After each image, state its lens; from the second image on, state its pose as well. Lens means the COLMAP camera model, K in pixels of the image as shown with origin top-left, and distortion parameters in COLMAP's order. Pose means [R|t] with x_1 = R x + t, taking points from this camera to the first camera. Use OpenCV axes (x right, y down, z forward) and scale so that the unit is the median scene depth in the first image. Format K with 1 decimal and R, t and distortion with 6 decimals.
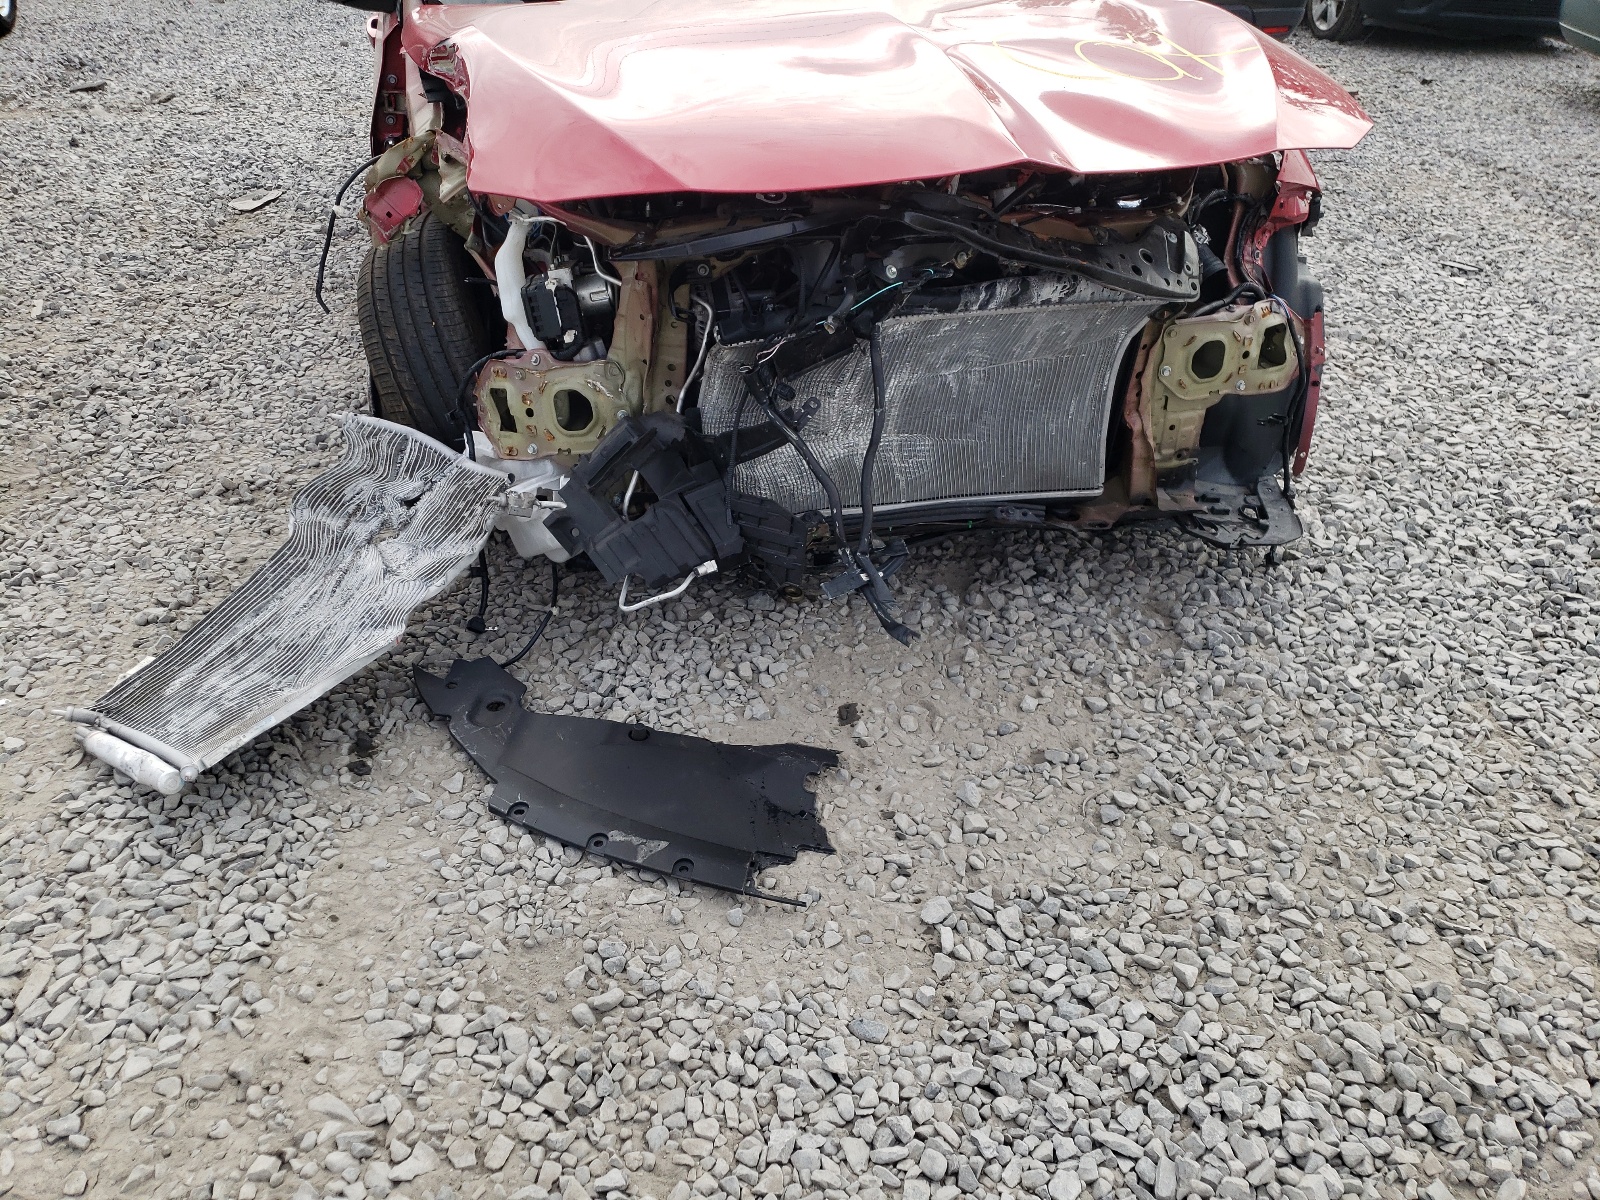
lens RADIAL K [[1203.0, 0, 802.7], [0, 1203.0, 591.6], [0, 0, 1]] dist [0.005949, 0.004692]
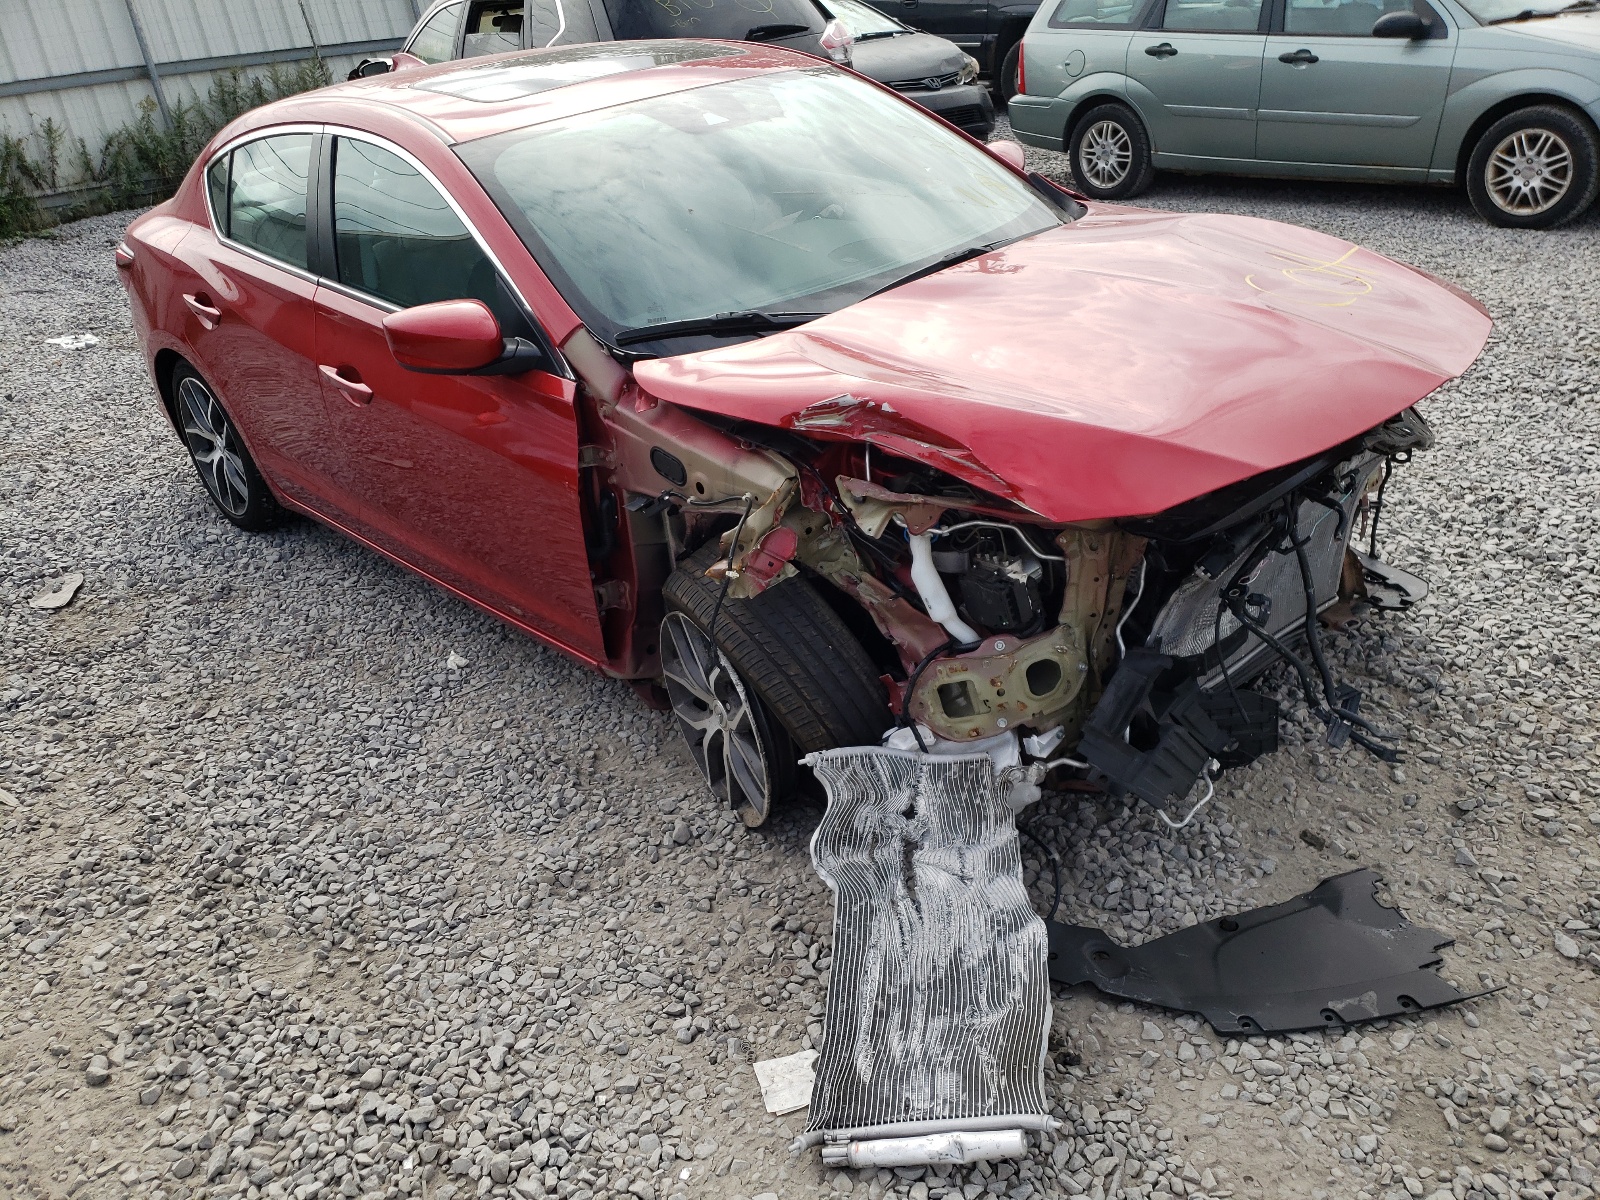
lens RADIAL K [[1203.0, 0, 802.9], [0, 1203.0, 606.5], [0, 0, 1]] dist [0.005949, 0.004692]
pose [[0.871512, -0.313472, 0.377098, -0.771631], [0.348685, 0.936849, -0.027068, -0.255132], [-0.344798, 0.155078, 0.925778, 0.035327]]
